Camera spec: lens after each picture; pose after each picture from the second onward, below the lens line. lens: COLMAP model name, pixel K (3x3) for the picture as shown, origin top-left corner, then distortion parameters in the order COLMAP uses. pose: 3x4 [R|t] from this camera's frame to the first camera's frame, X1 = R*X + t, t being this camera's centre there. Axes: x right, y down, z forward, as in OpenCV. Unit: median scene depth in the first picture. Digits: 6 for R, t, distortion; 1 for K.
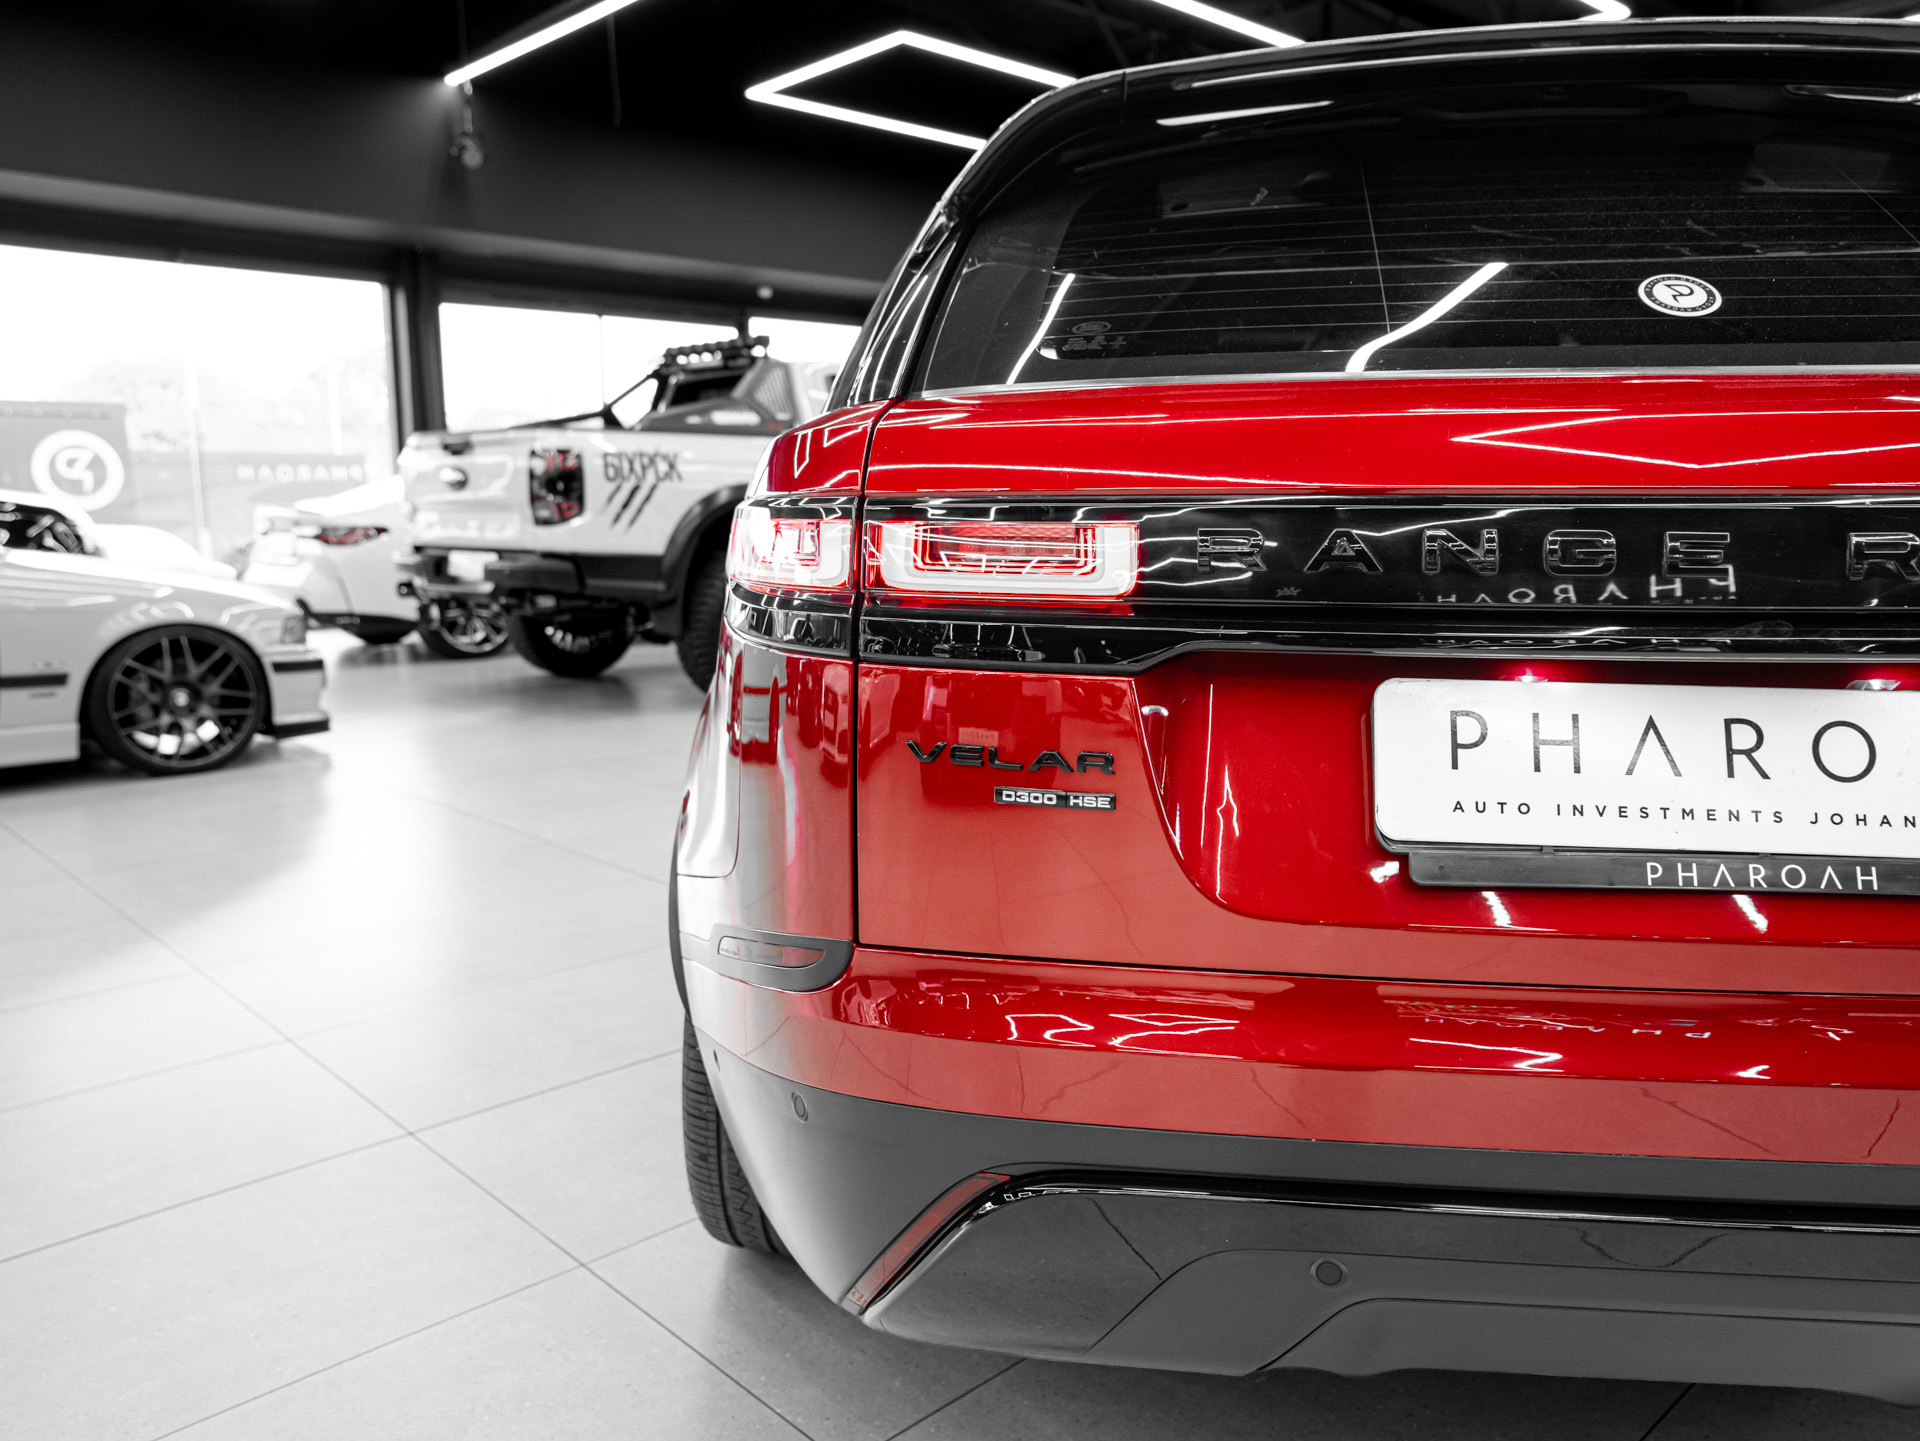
lens RADIAL K [[1443.6, 0, 965.5], [0, 1443.6, 716.3], [0, 0, 1]] dist [-0.028333, 0.067527]
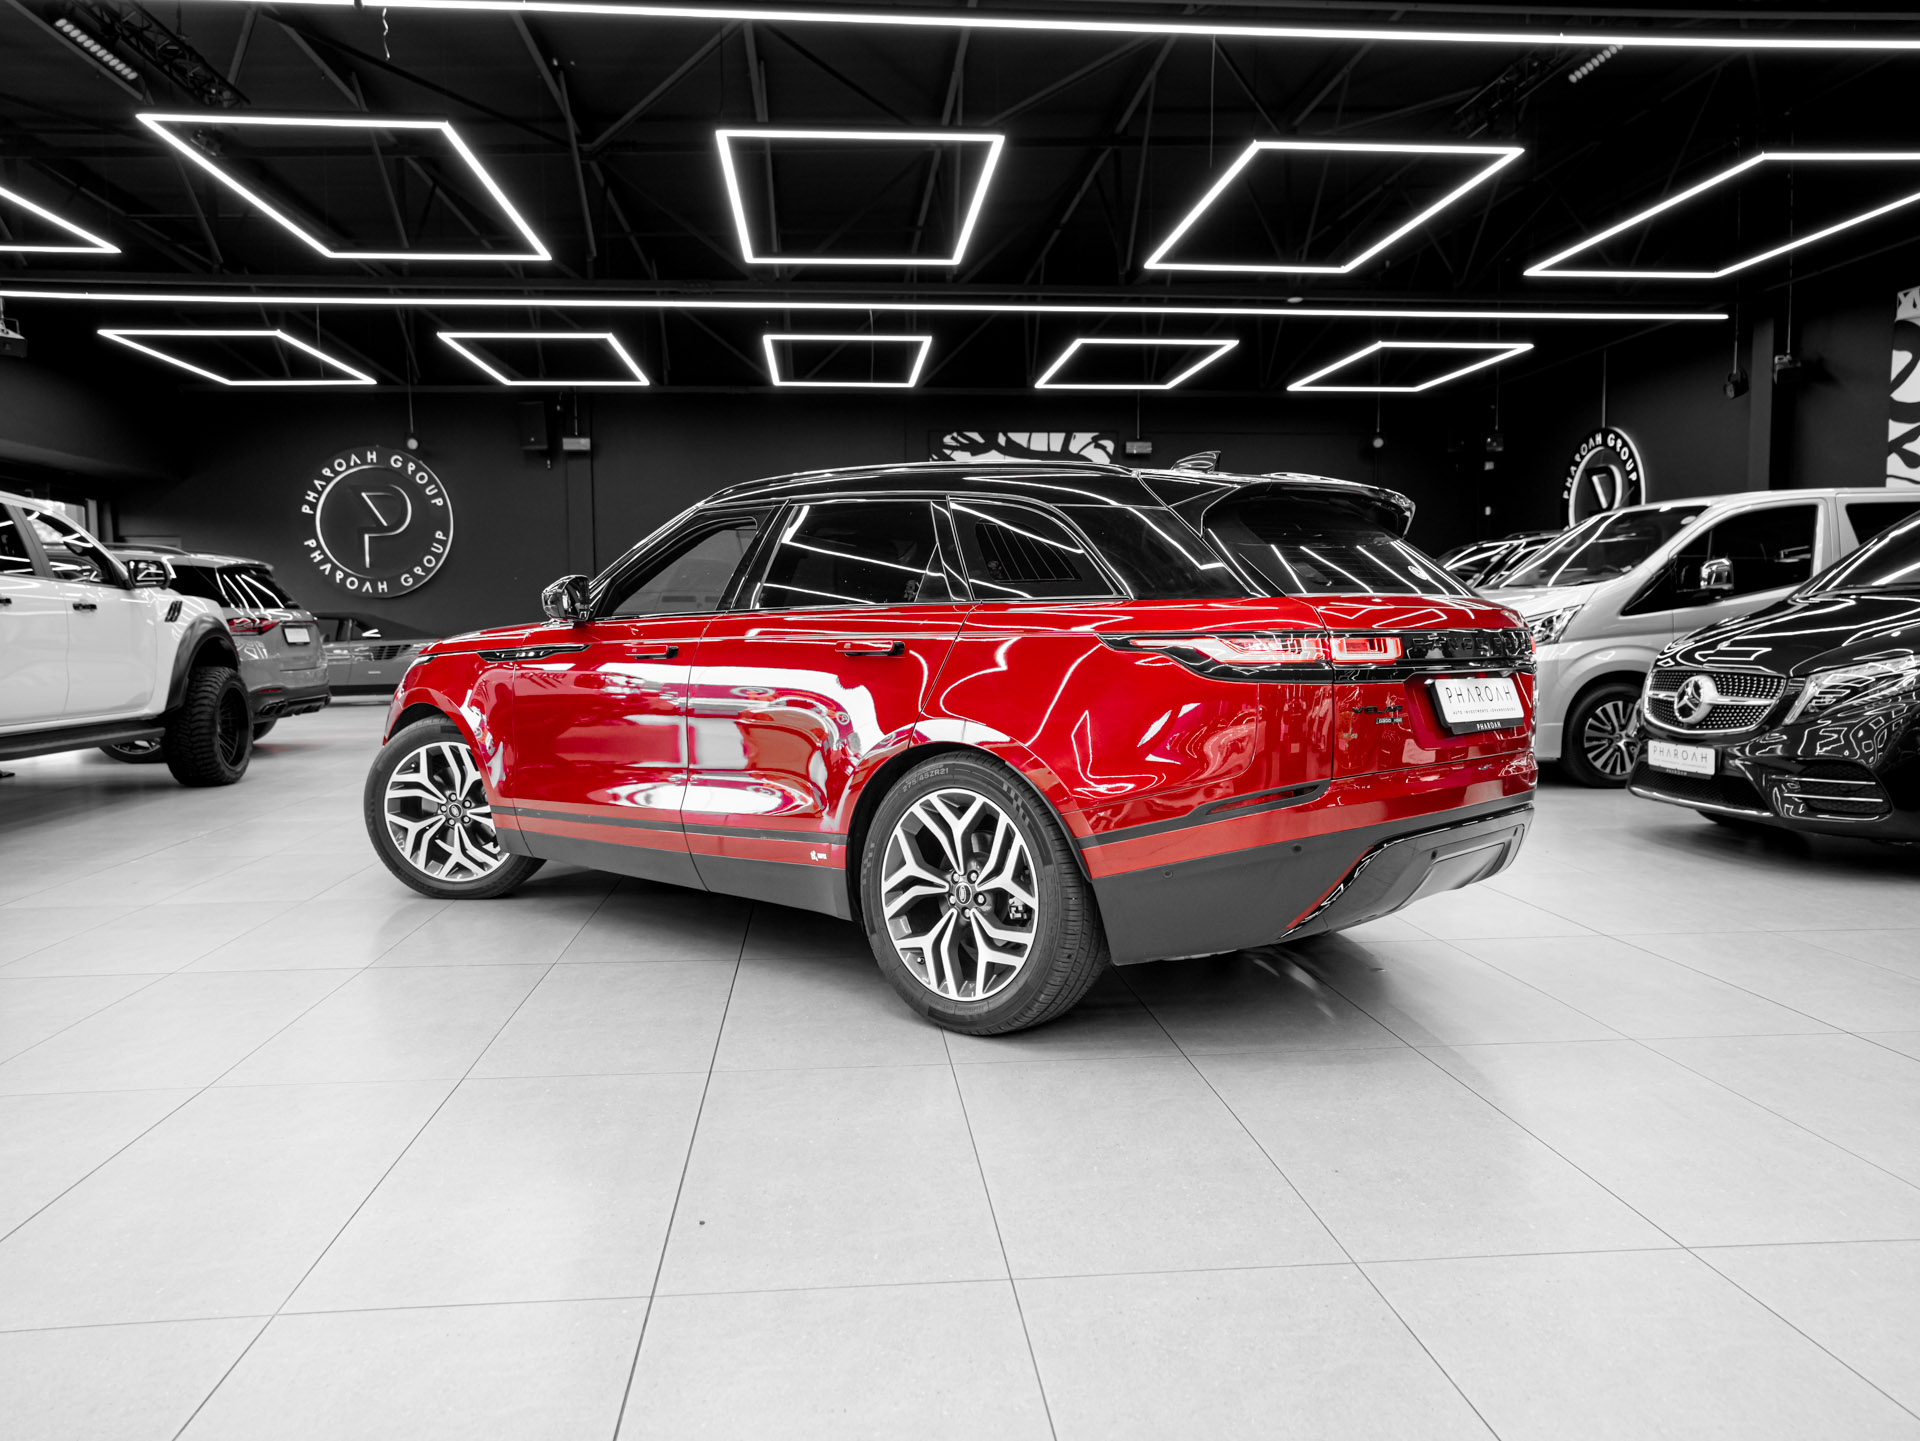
lens RADIAL K [[1443.6, 0, 959.9], [0, 1443.6, 718.1], [0, 0, 1]] dist [-0.028333, 0.067527]
pose [[0.621100, -0.053641, 0.781894, -0.585564], [0.122382, 0.992055, -0.029156, 0.004962], [-0.774118, 0.113798, 0.622729, -0.056253]]
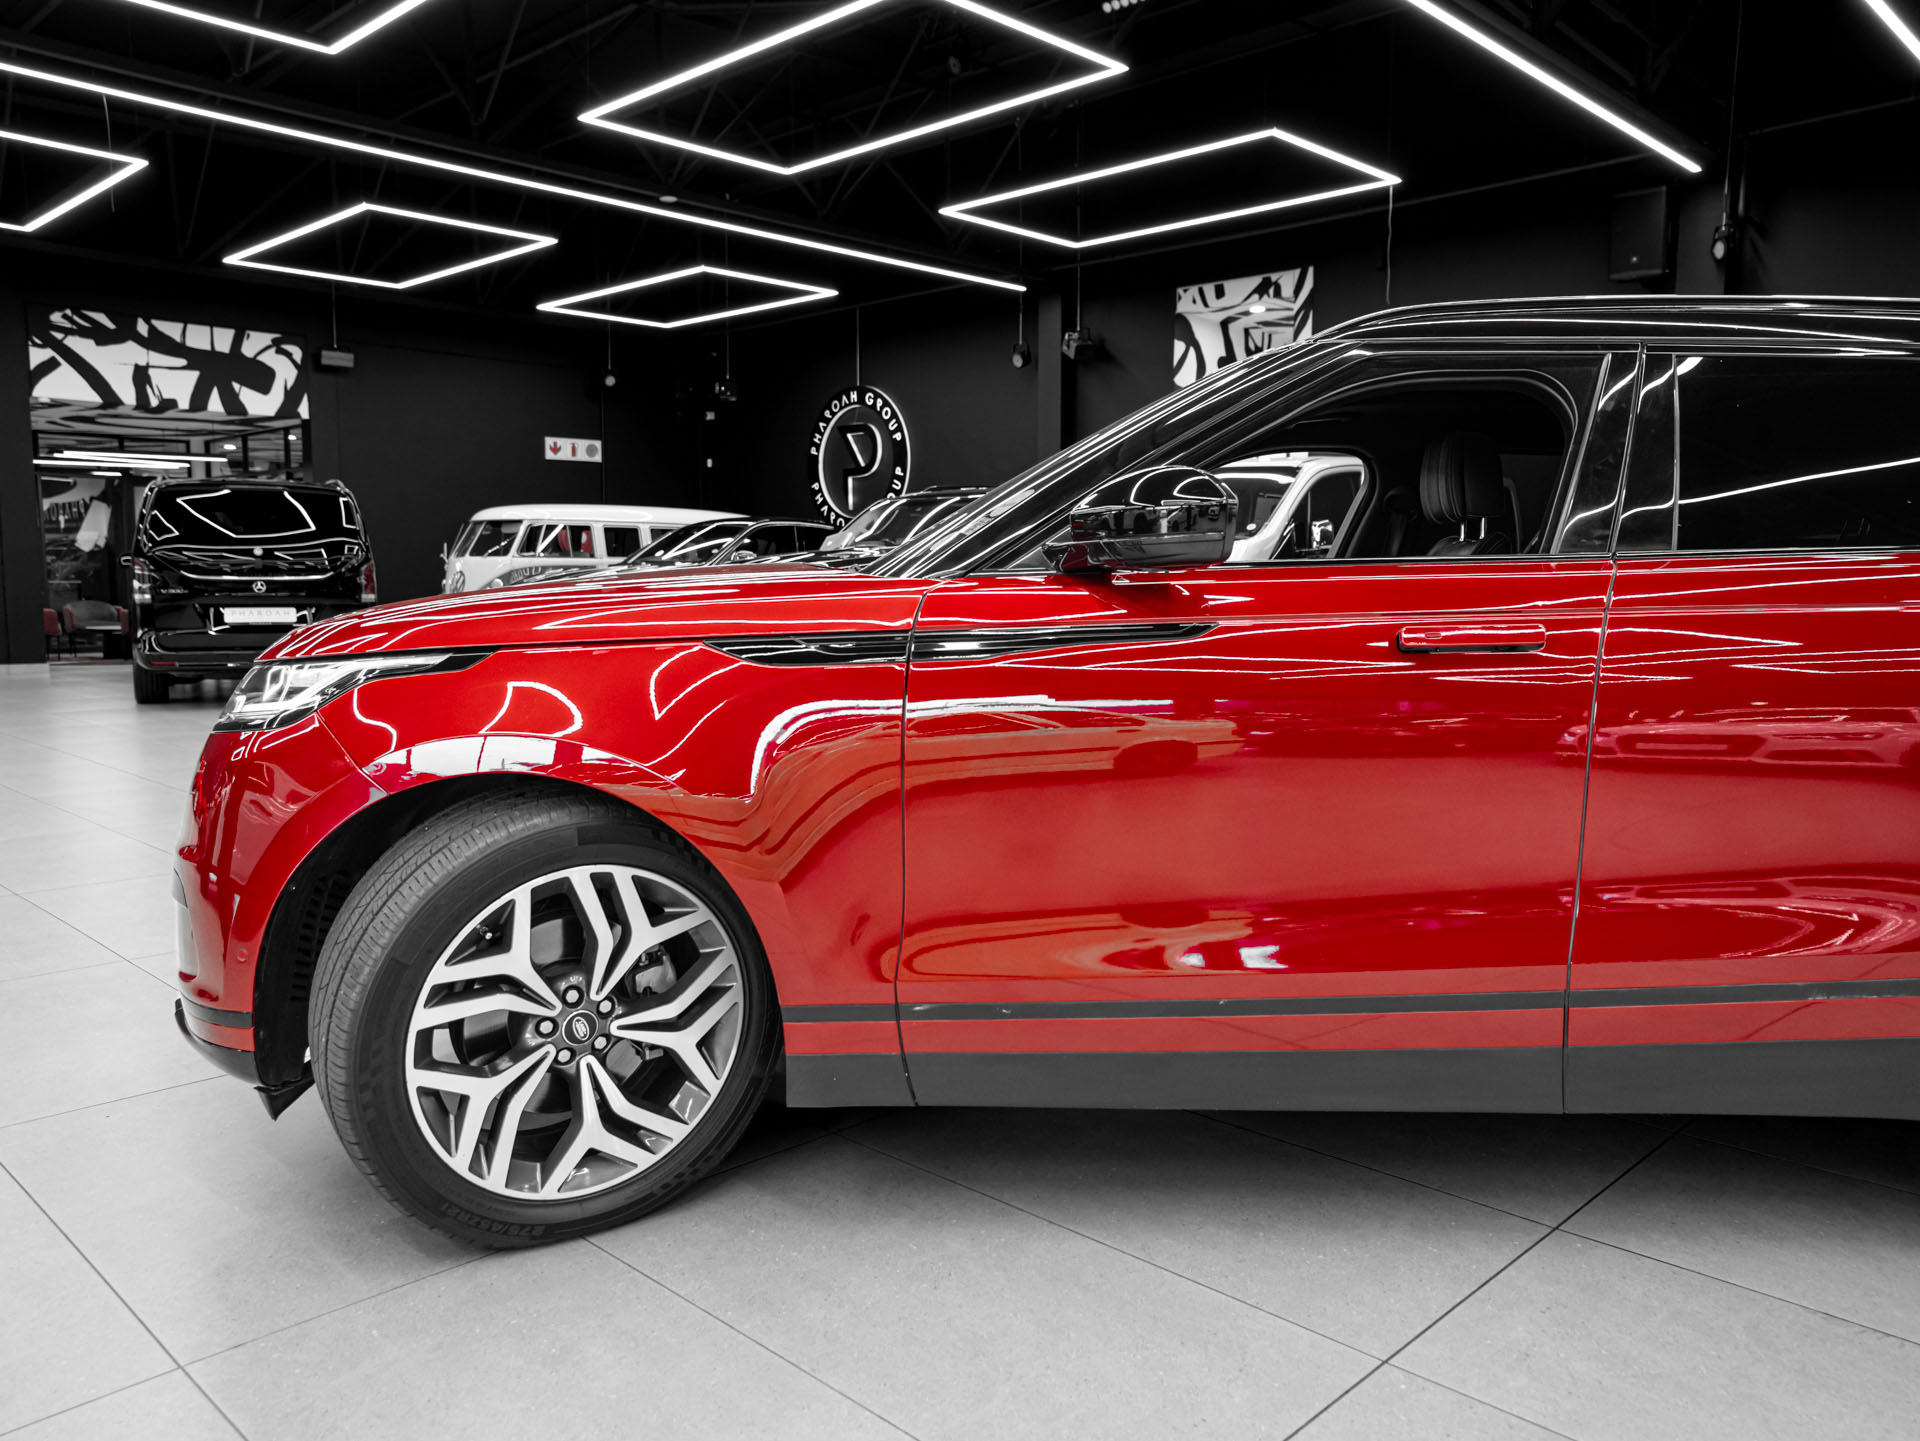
lens RADIAL K [[1443.6, 0, 951.7], [0, 1443.6, 716.4], [0, 0, 1]] dist [-0.028333, 0.067527]
pose [[-0.036268, -0.094376, 0.994876, -0.428350], [0.148630, 0.983949, 0.098758, -0.118081], [-0.988228, 0.151450, -0.021658, 0.748299]]
